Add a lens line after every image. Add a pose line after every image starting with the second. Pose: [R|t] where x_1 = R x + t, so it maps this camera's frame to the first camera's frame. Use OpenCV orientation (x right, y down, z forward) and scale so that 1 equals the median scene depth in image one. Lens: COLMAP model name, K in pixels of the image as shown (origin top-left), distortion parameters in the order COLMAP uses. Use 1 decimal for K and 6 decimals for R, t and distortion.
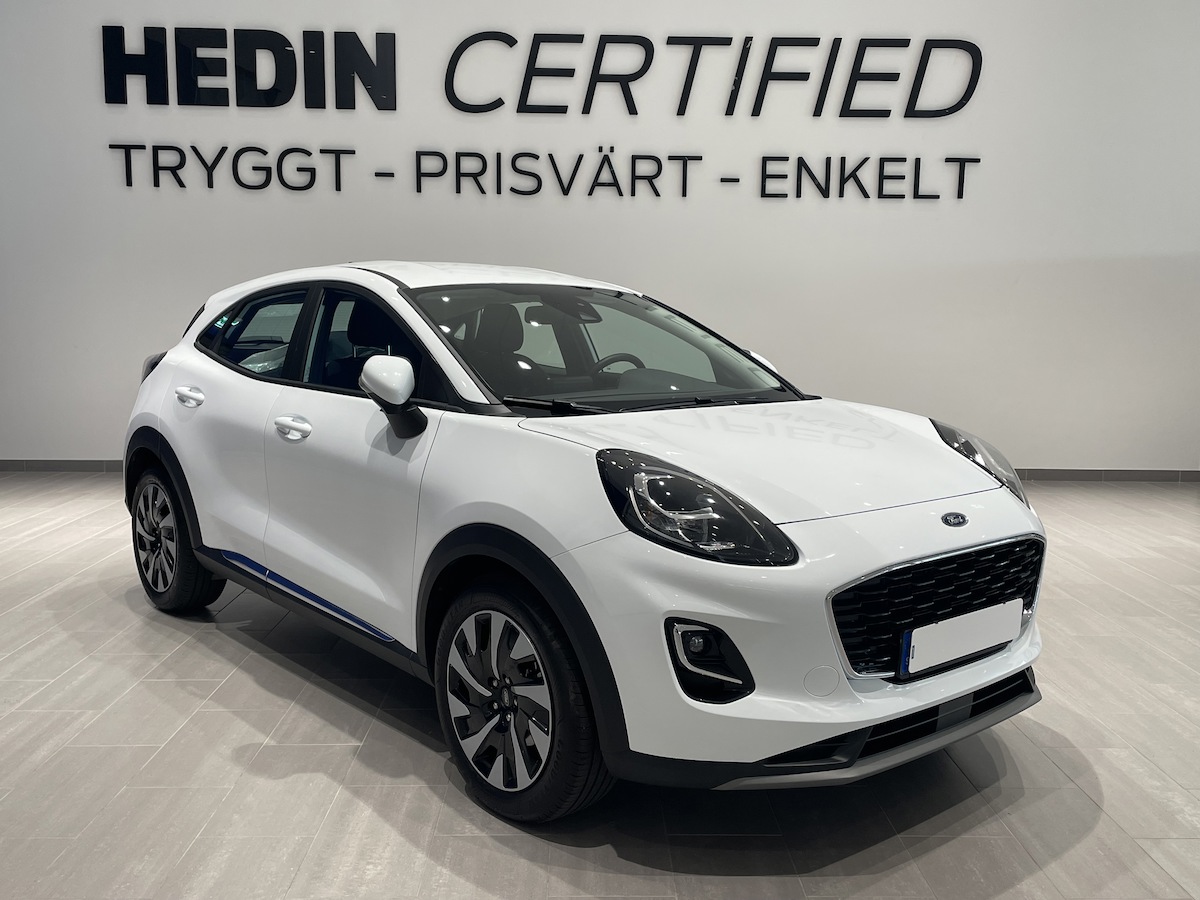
lens RADIAL K [[1123.0, 0, 613.0], [0, 1123.0, 432.5], [0, 0, 1]] dist [0.034726, 0.000000]
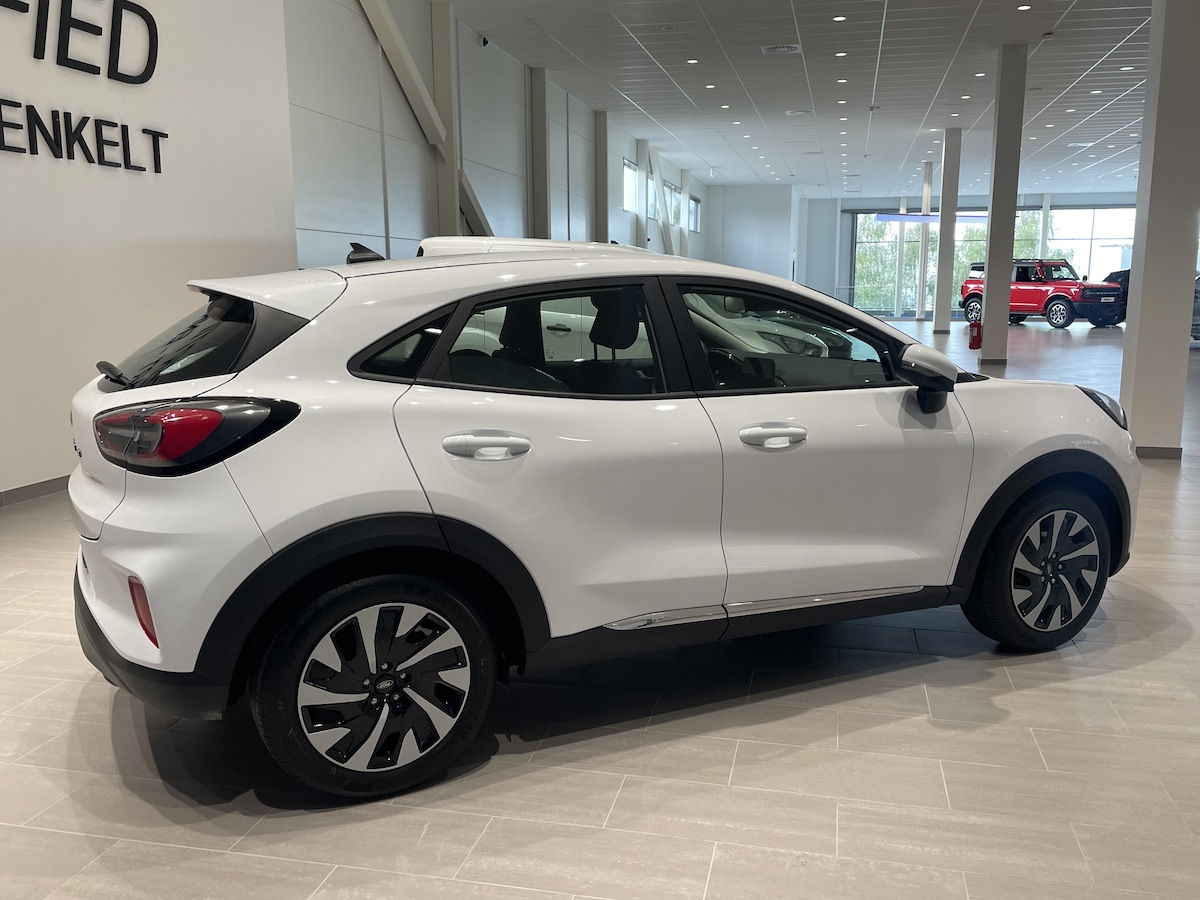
lens RADIAL K [[1040.2, 0, 593.9], [0, 1040.2, 450.2], [0, 0, 1]] dist [0.045364, -0.043663]
pose [[0.242971, -0.169570, 0.955097, -1.040669], [0.112021, 0.982920, 0.146012, -0.122489], [-0.963544, 0.071514, 0.257817, 0.838802]]
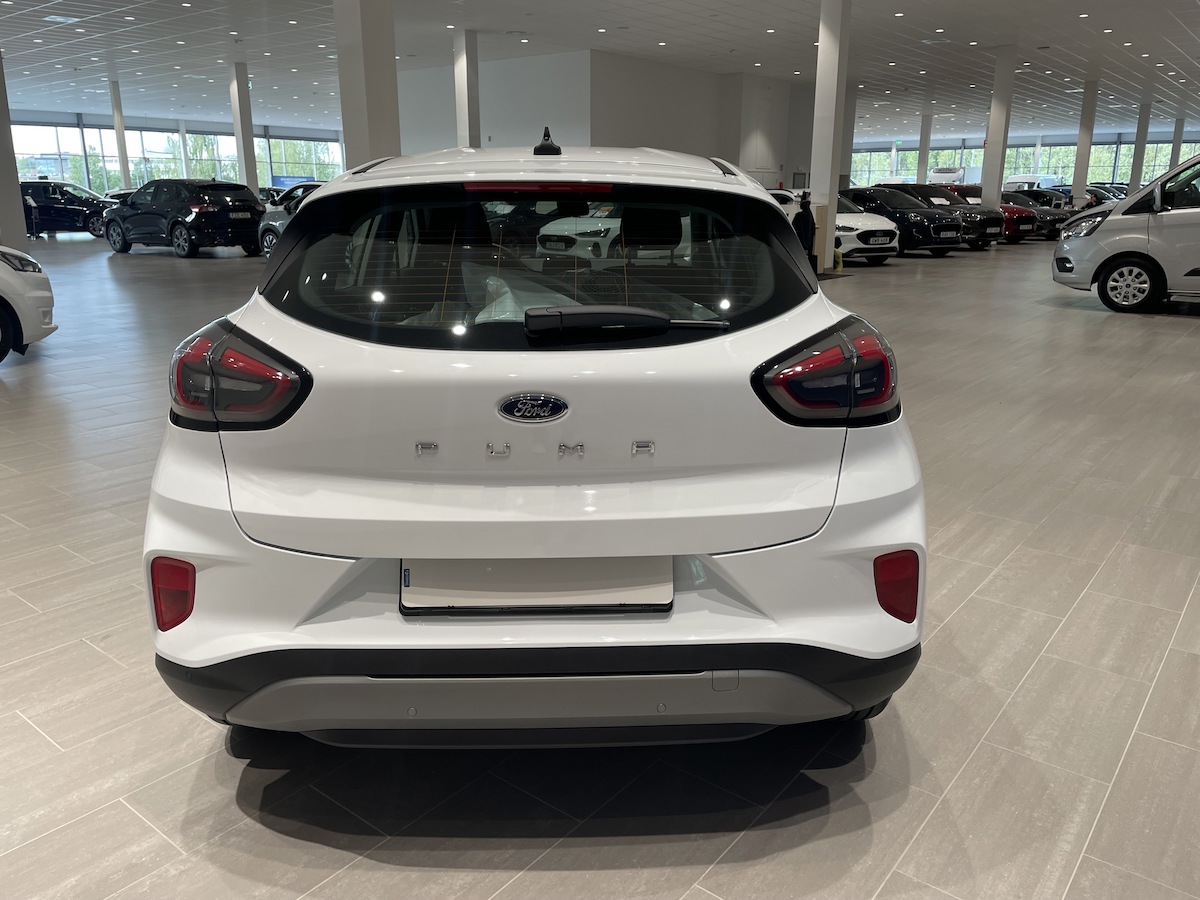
lens RADIAL K [[895.9, 0, 587.3], [0, 895.9, 438.8], [0, 0, 1]] dist [0.007111, -0.008666]
pose [[-0.752864, -0.177814, 0.633702, -0.678457], [0.074585, 0.933564, 0.350565, -0.207182], [-0.653936, 0.311192, -0.689584, 1.640819]]
